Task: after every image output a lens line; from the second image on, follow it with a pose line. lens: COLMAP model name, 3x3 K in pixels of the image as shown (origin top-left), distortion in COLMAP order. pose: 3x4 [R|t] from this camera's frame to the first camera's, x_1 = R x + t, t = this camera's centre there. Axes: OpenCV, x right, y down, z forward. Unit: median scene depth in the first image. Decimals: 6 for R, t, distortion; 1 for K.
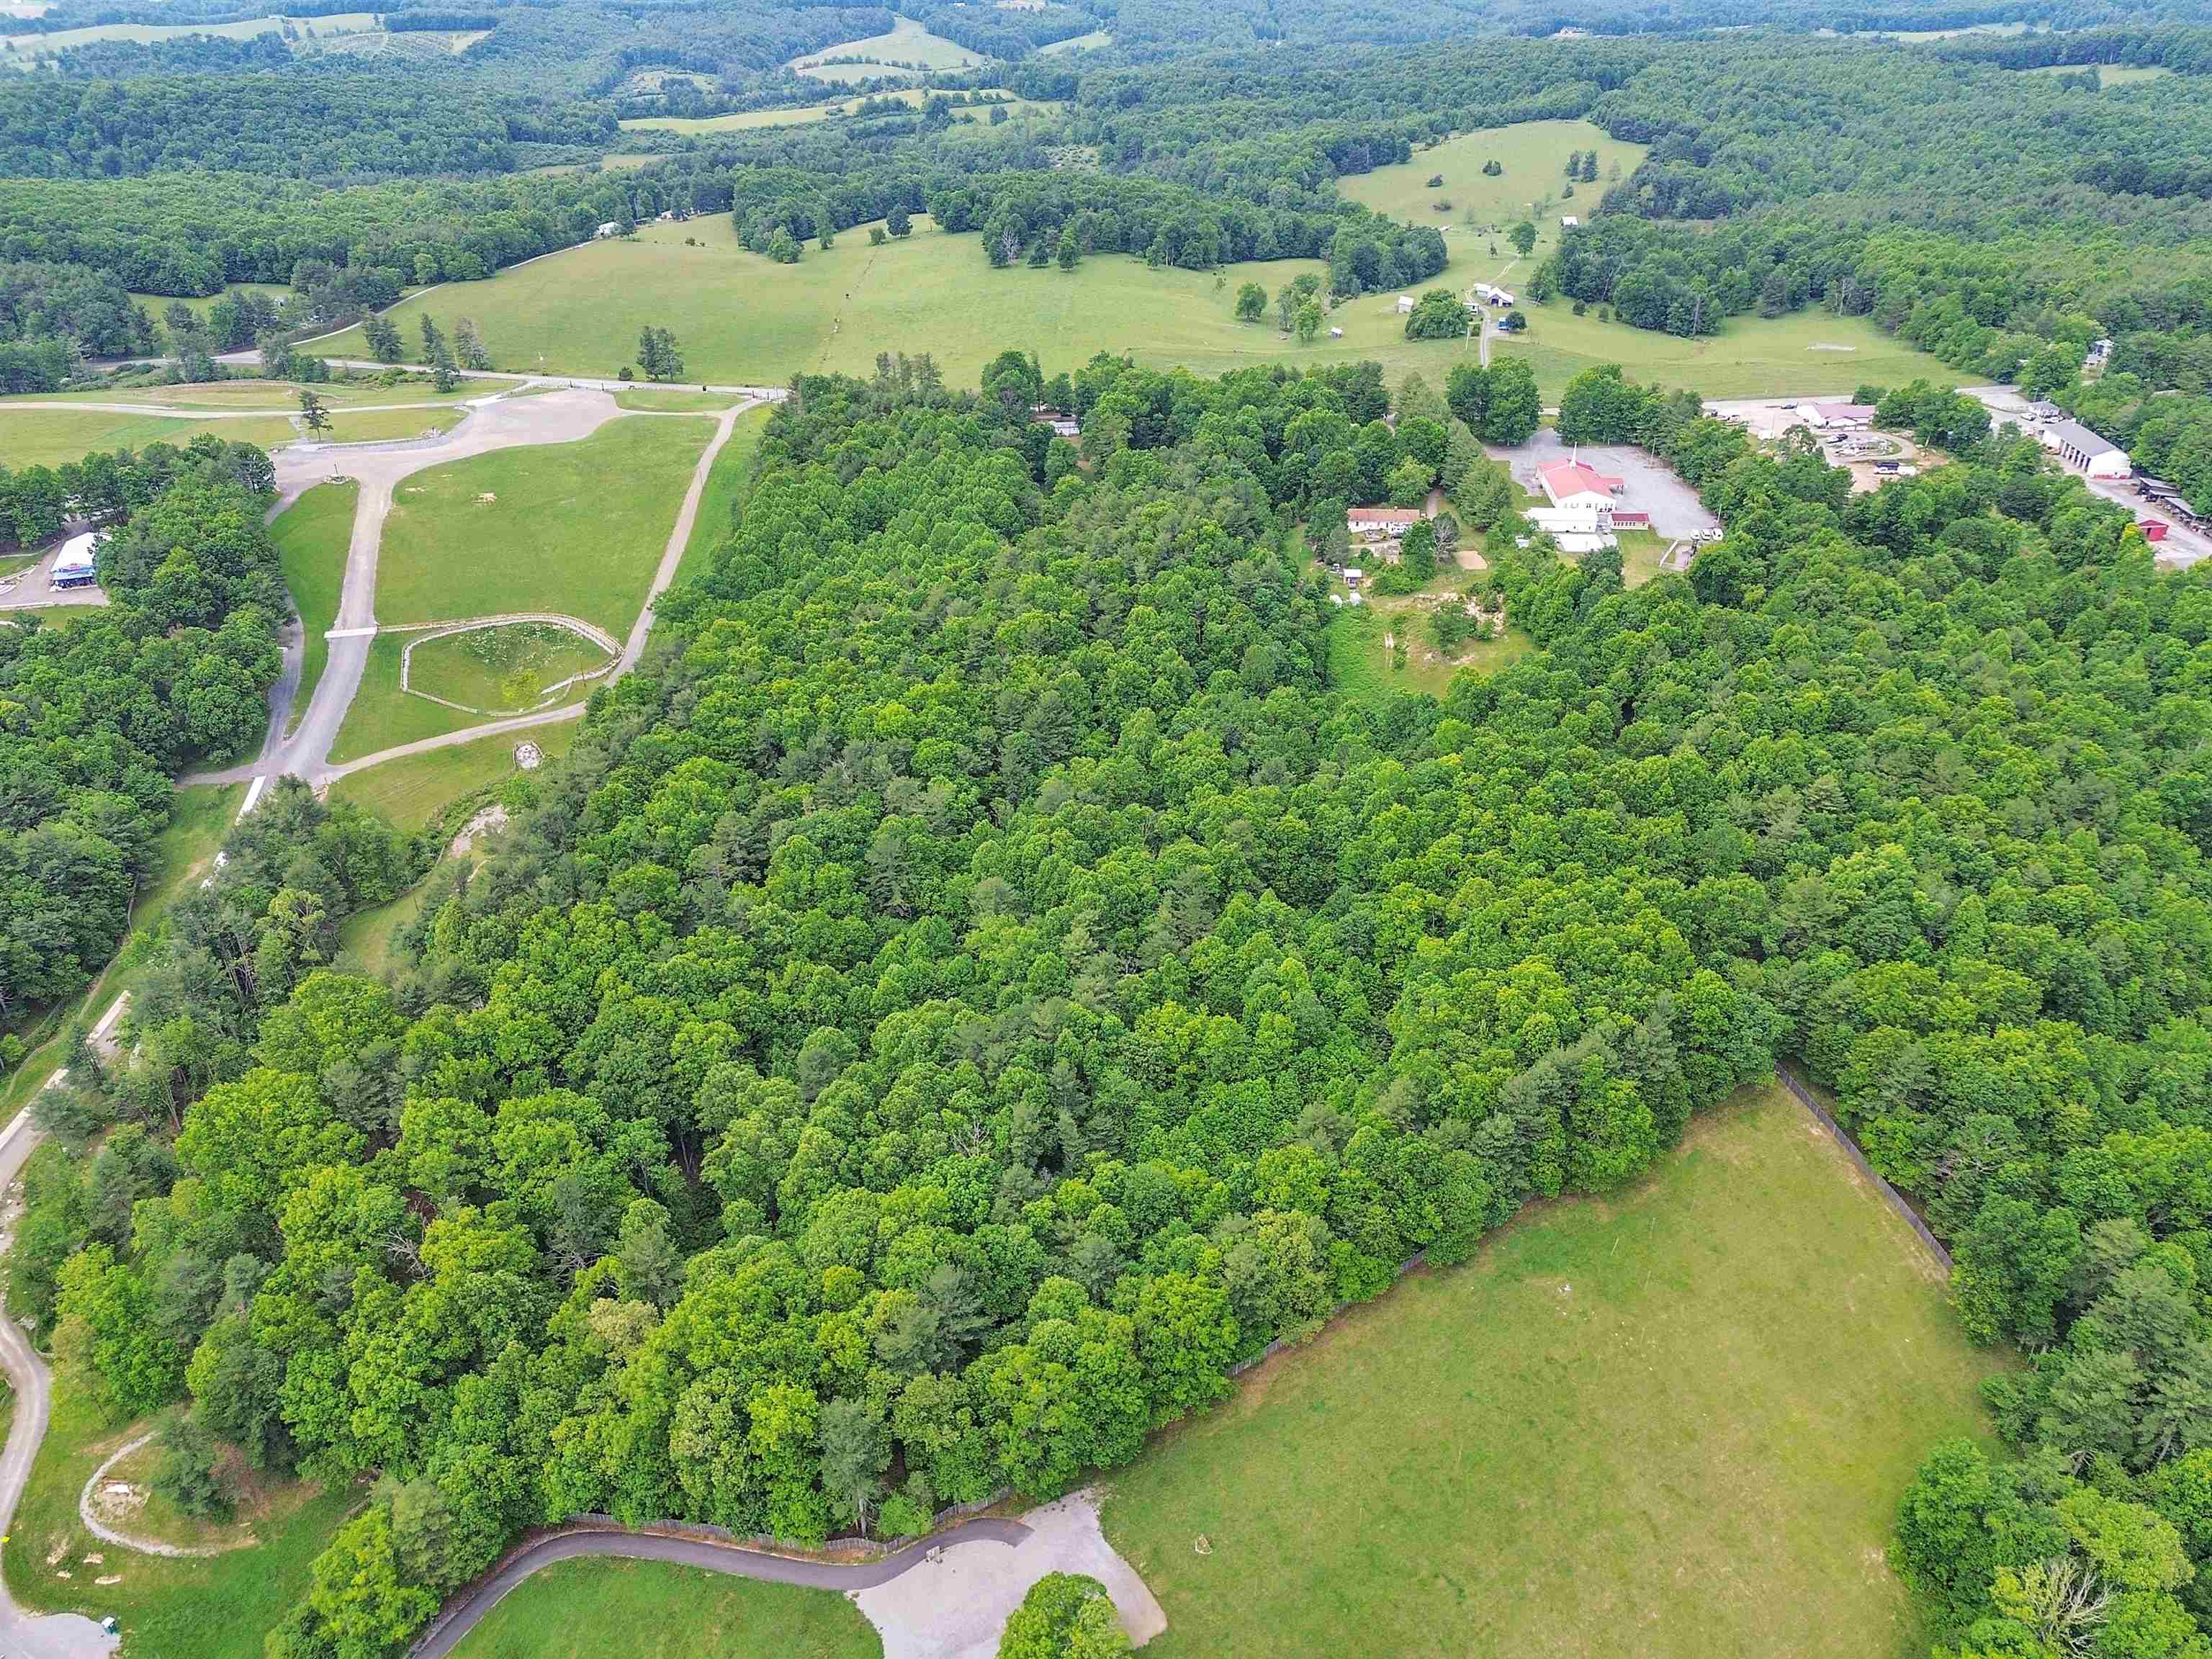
lens RADIAL K [[1533.1, 0, 1100.3], [0, 1533.1, 831.6], [0, 0, 1]] dist [0.060808, -0.048889]
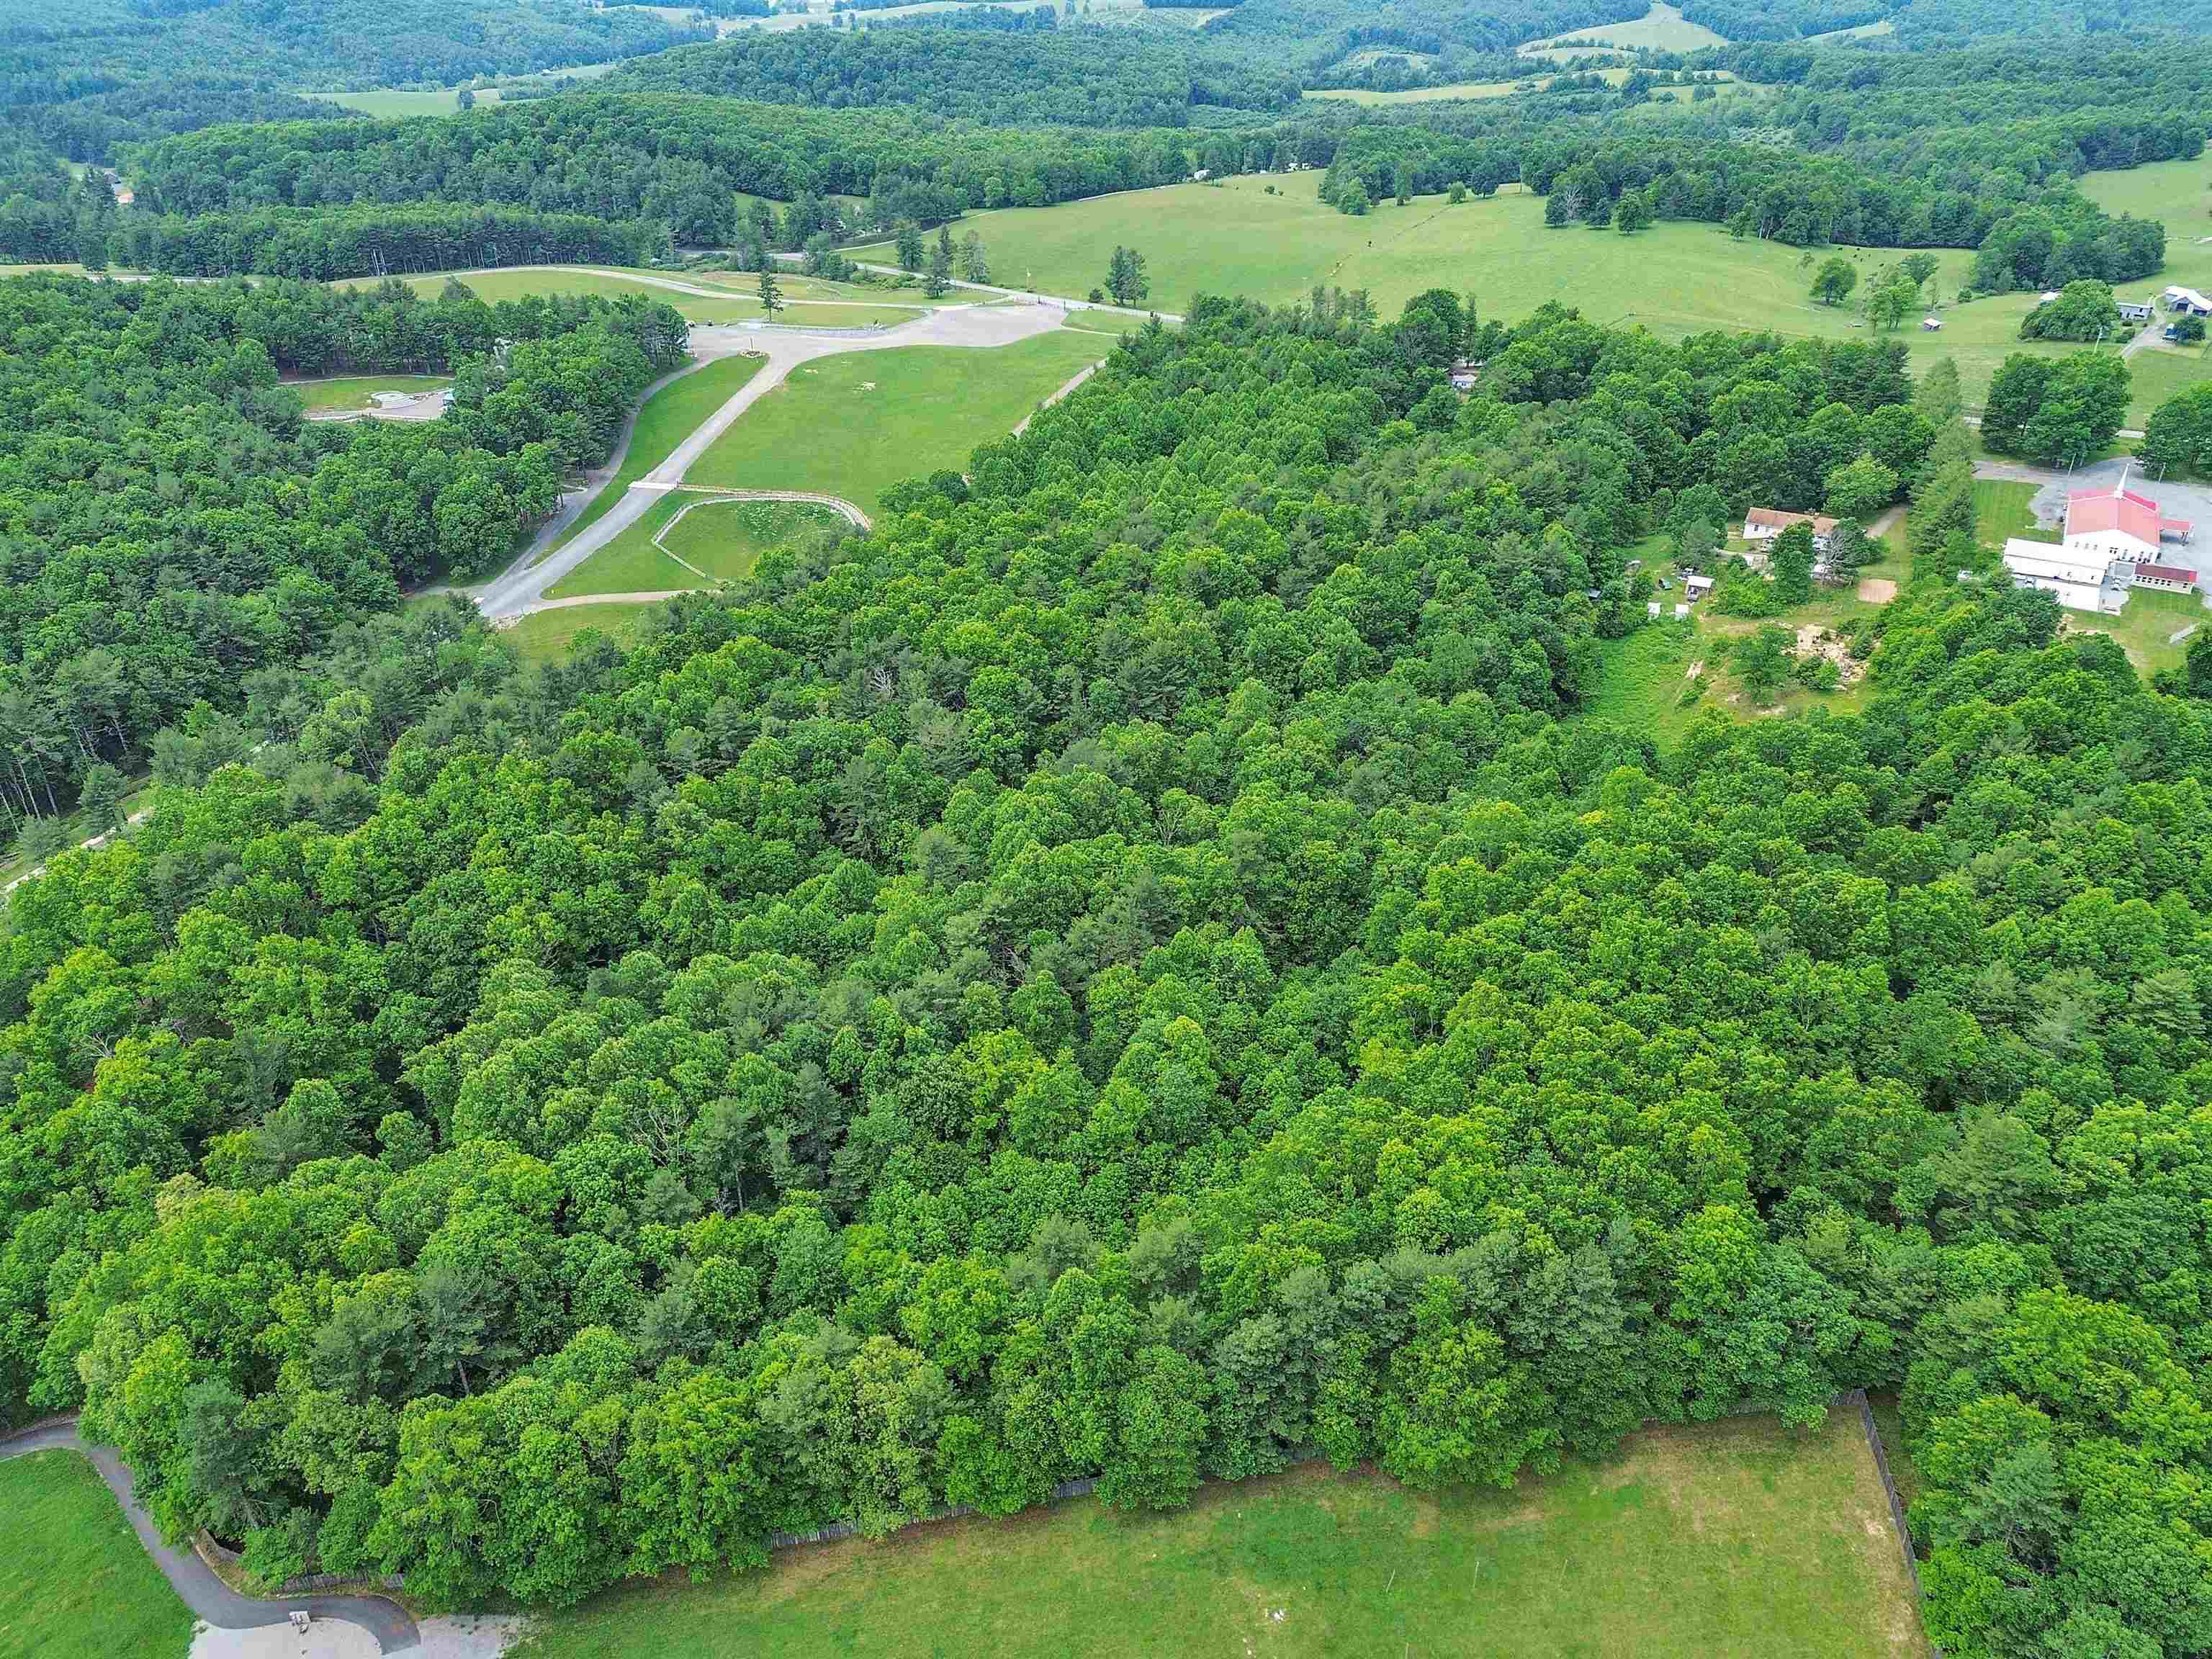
lens RADIAL K [[1533.1, 0, 1121.6], [0, 1533.1, 819.3], [0, 0, 1]] dist [0.060808, -0.048889]
pose [[0.902314, 0.215624, -0.373277, 0.156455], [-0.219601, 0.975052, 0.032403, -0.011561], [0.370951, 0.052735, 0.927154, 0.139657]]
